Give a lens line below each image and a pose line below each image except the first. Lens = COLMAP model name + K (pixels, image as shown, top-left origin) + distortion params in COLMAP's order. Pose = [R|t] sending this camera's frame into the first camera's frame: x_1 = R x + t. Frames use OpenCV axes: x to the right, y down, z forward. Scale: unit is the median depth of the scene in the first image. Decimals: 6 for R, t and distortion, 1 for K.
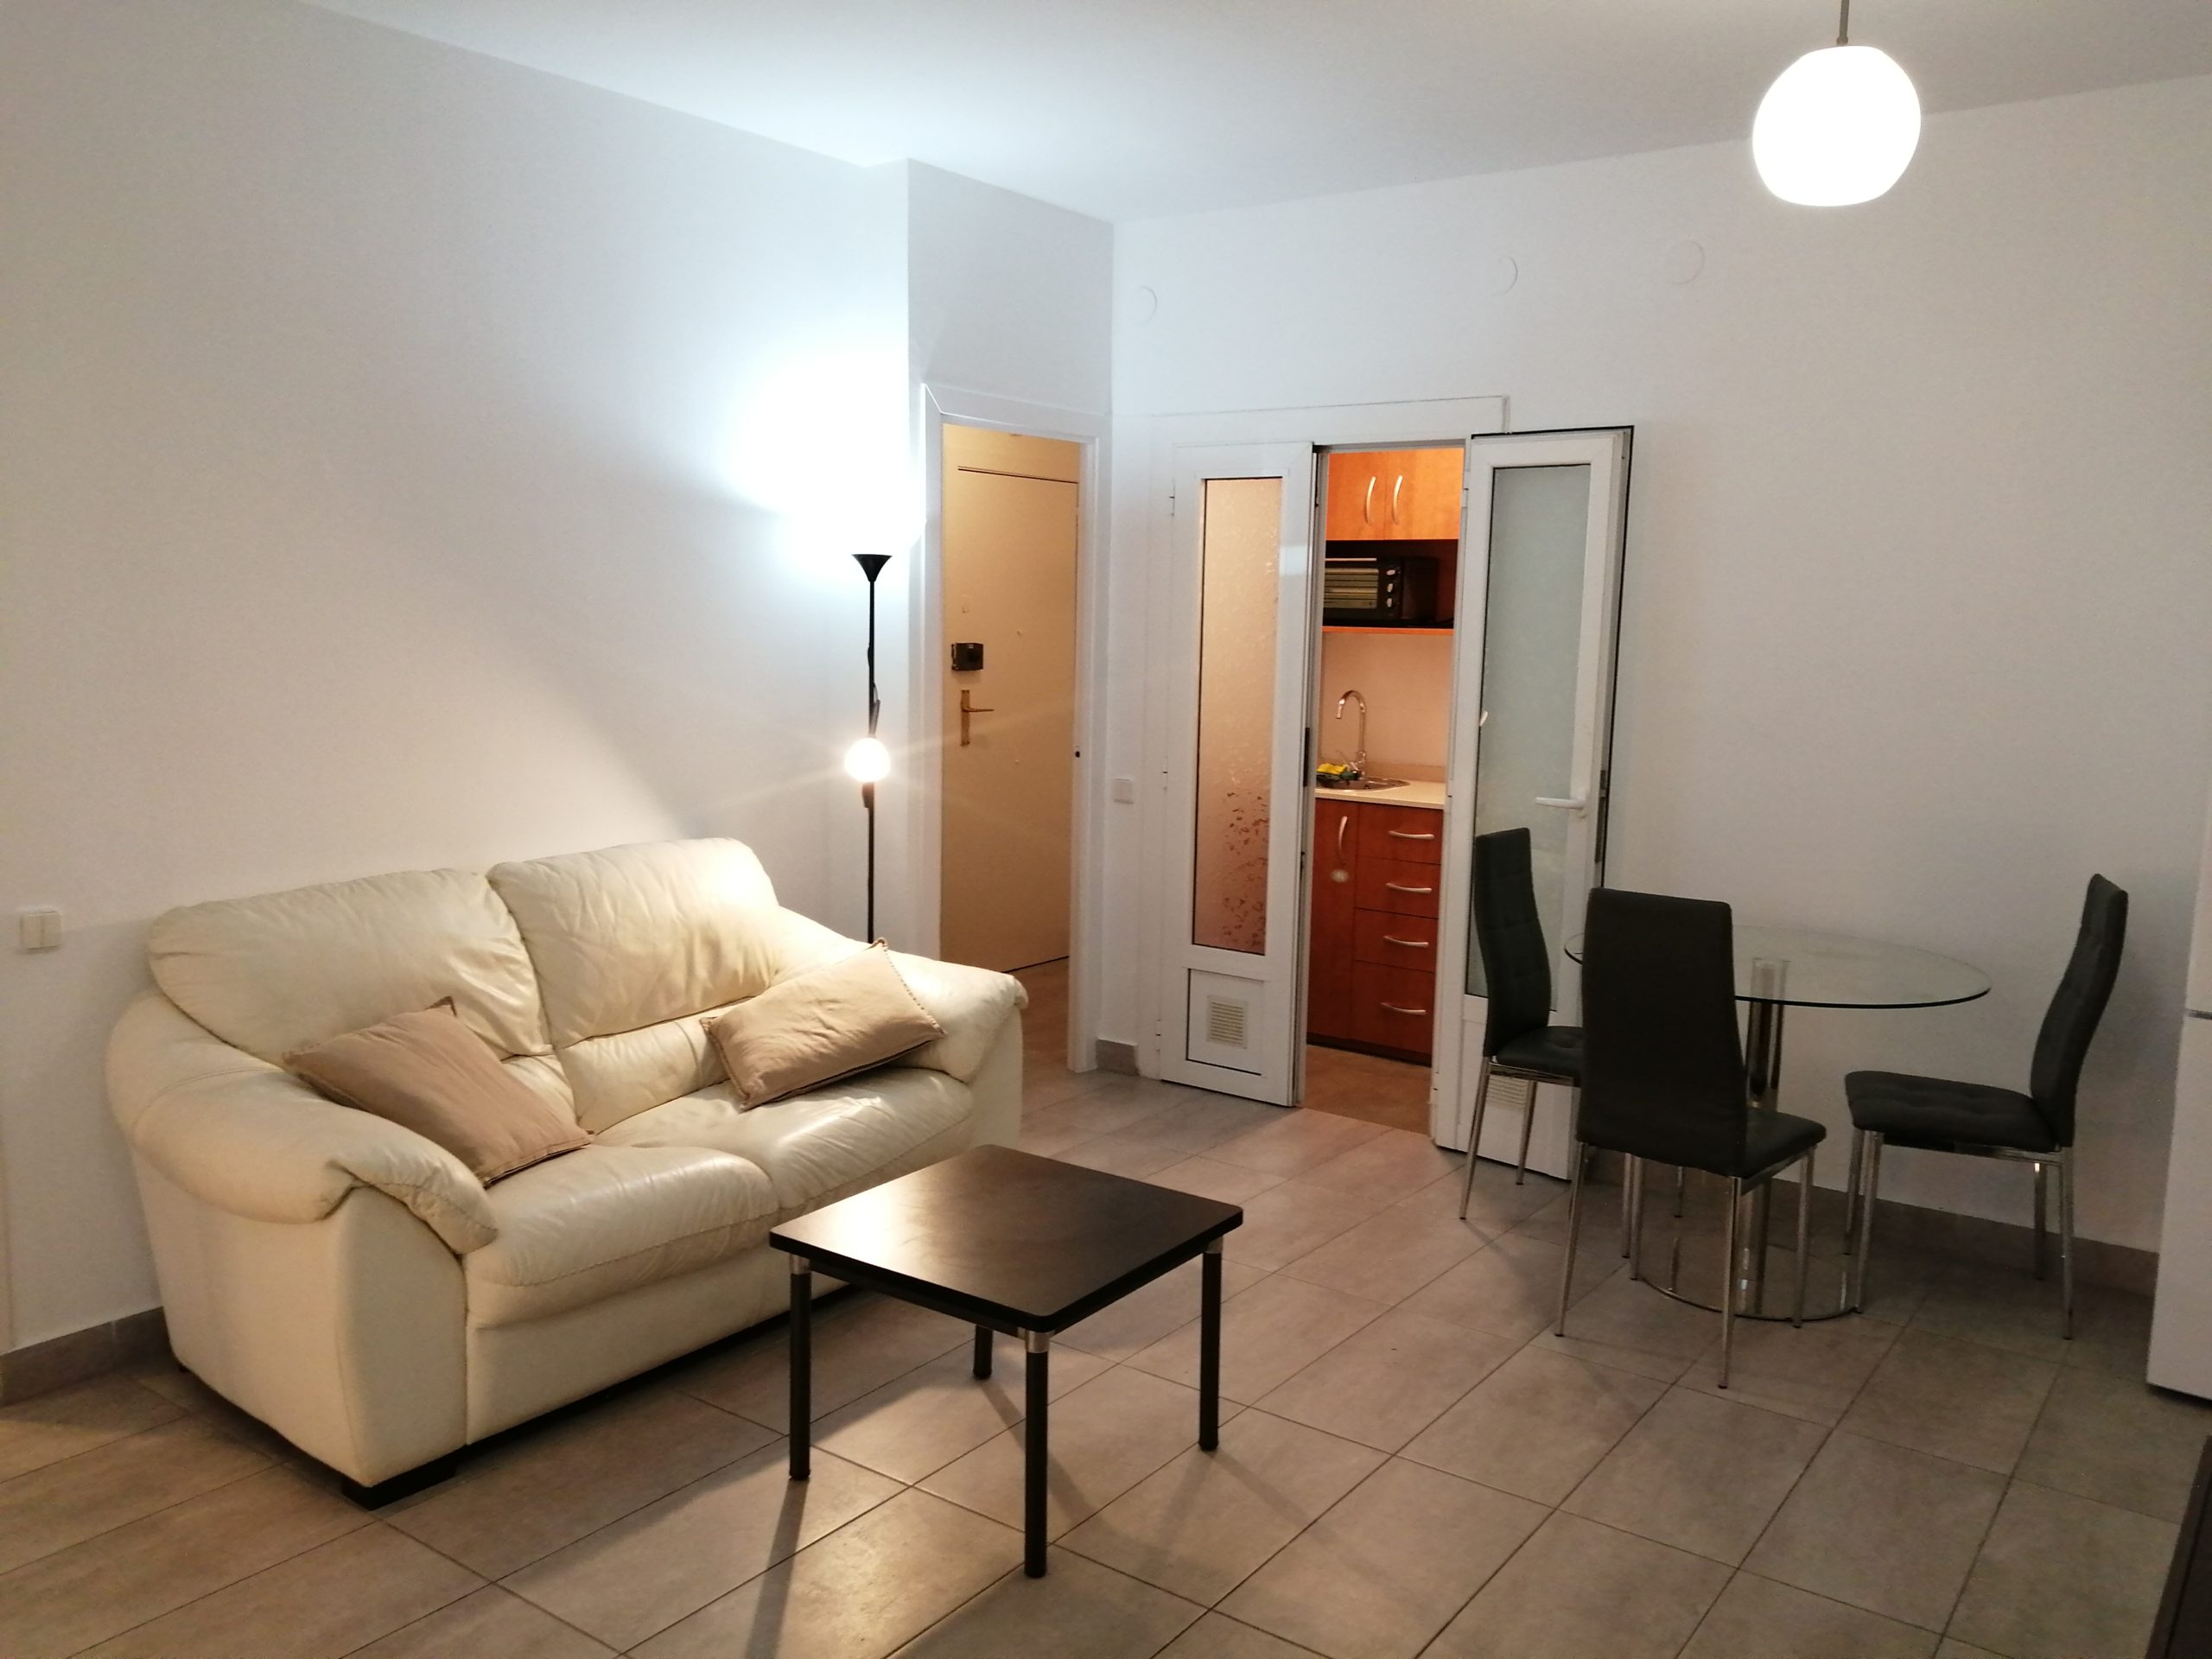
lens RADIAL K [[1752.4, 0, 1150.6], [0, 1752.4, 849.8], [0, 0, 1]] dist [0.052503, -0.088280]
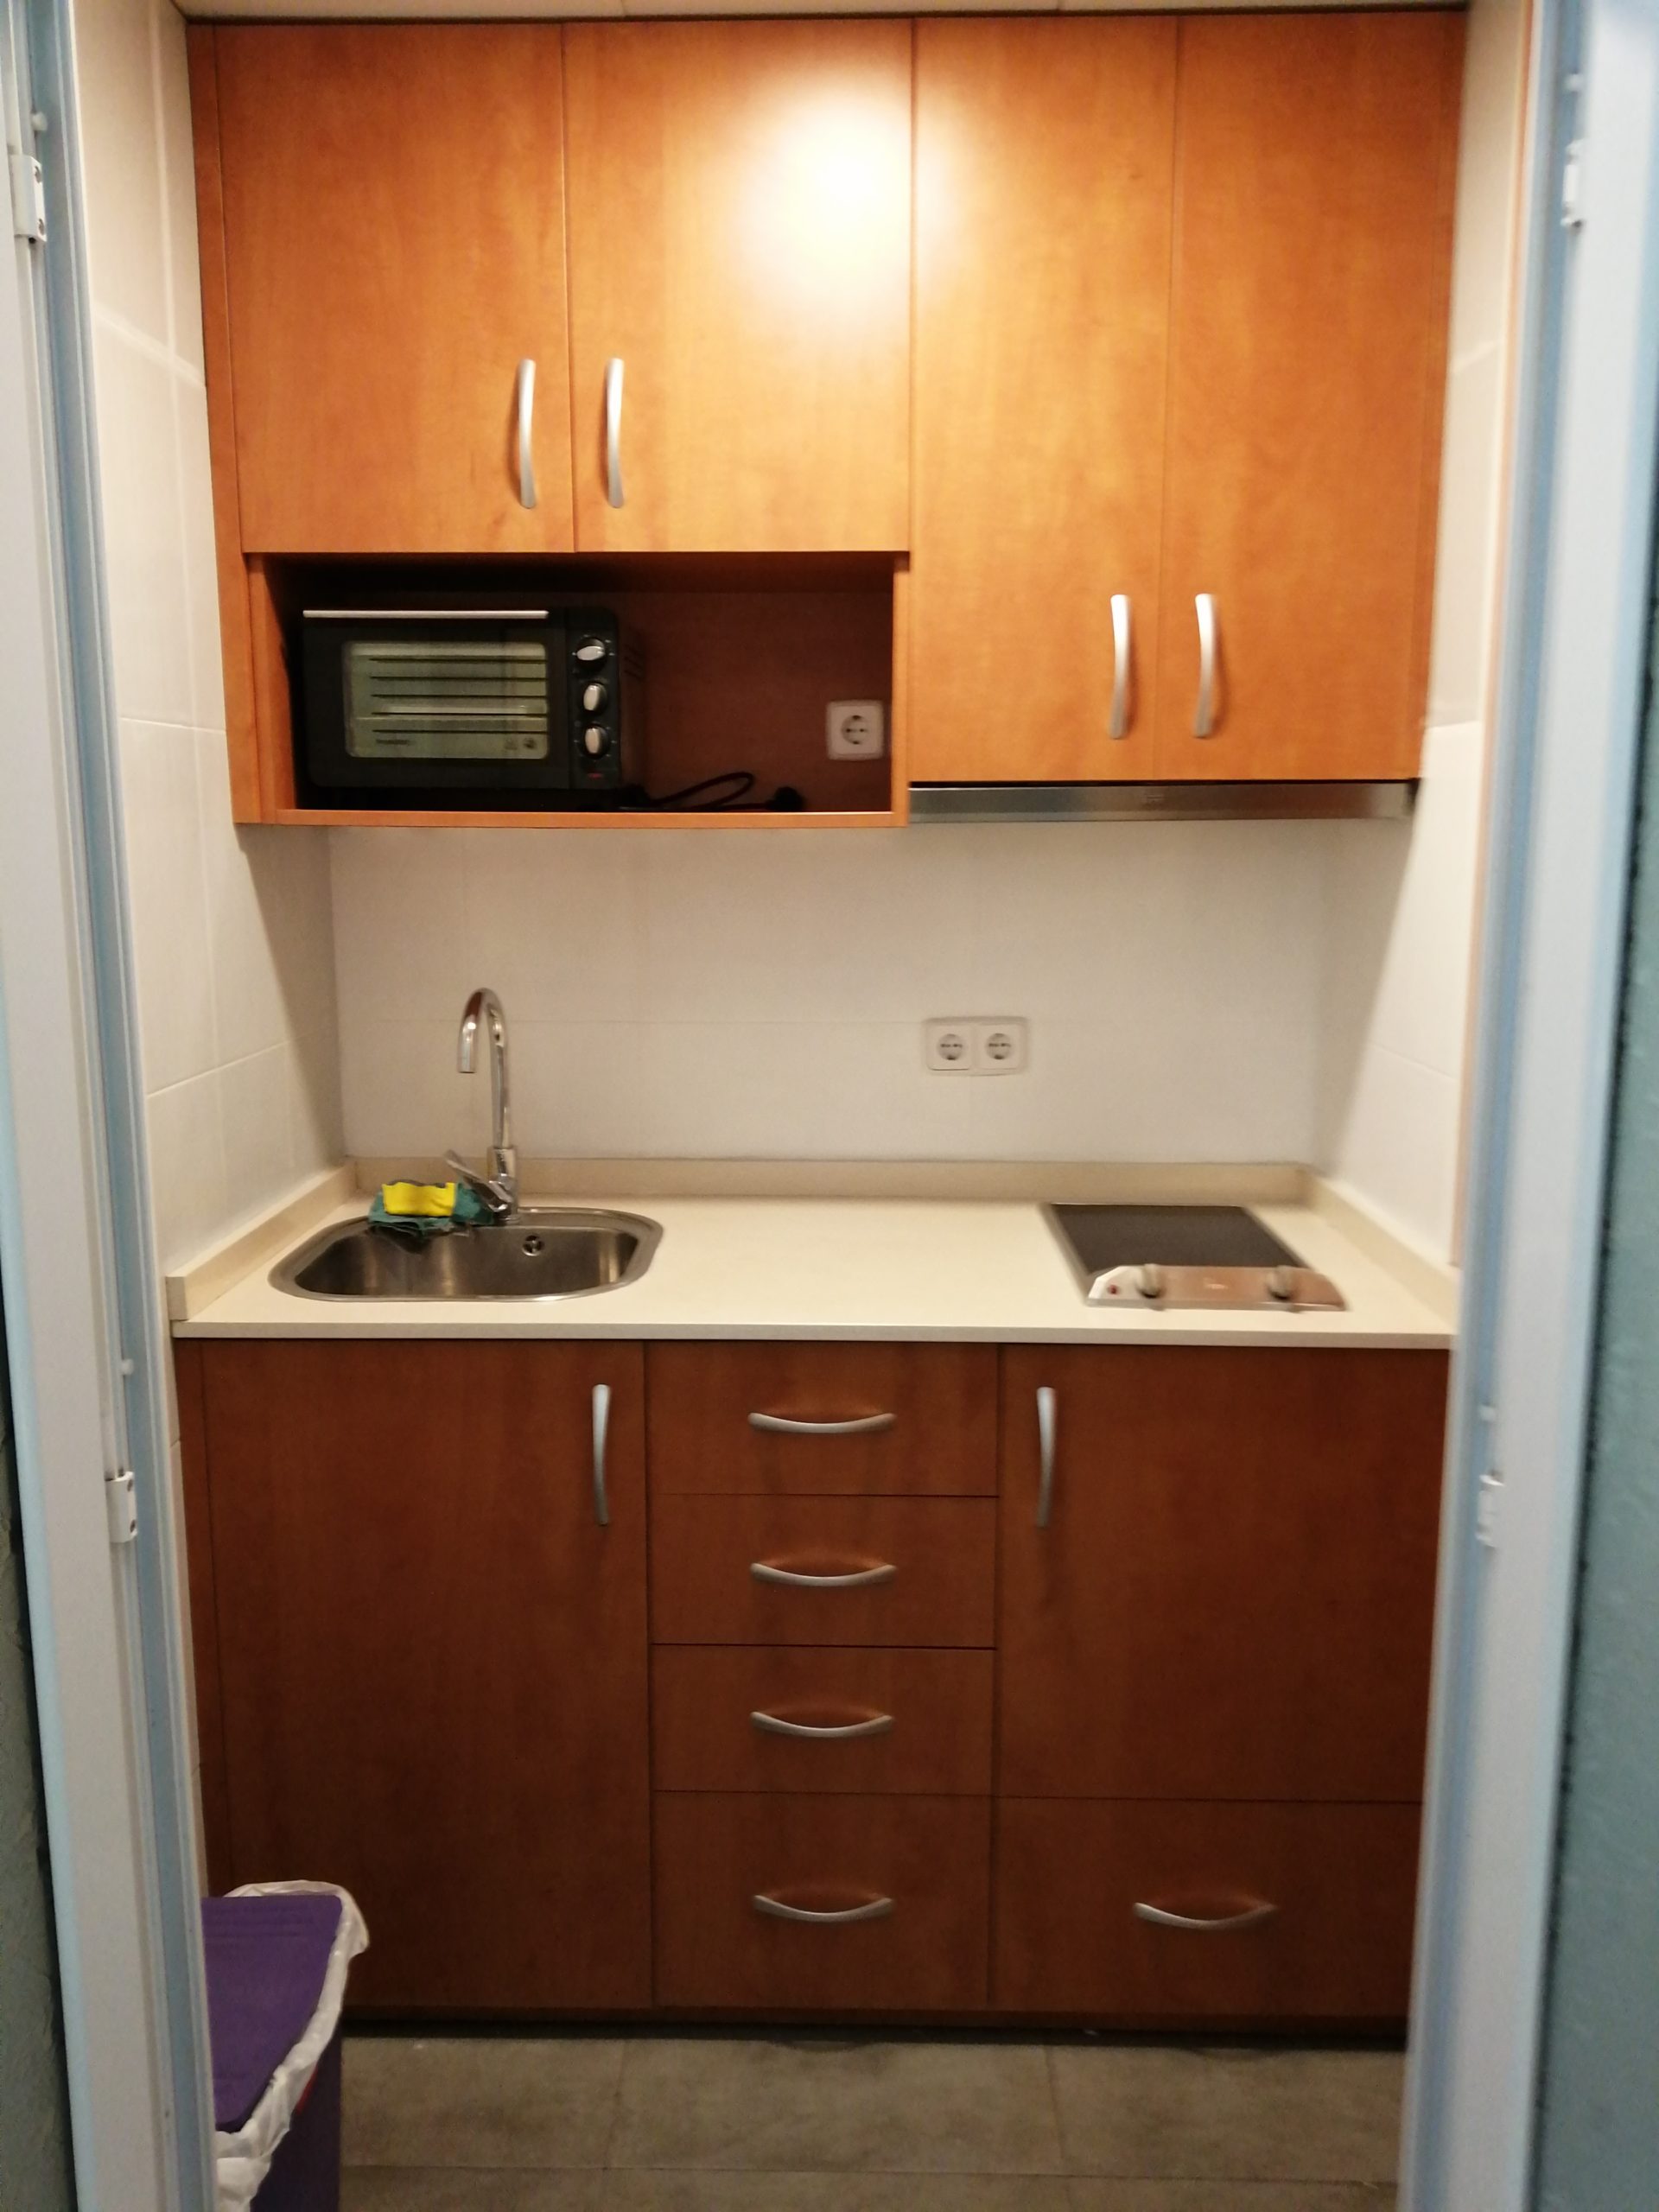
lens RADIAL K [[1752.4, 0, 822.7], [0, 1752.4, 1119.6], [0, 0, 1]] dist [0.052503, -0.088280]
pose [[0.818229, -0.116860, 0.562891, -0.046166], [0.096081, 0.993148, 0.066519, -0.115245], [-0.566807, -0.000344, 0.823850, 0.935984]]
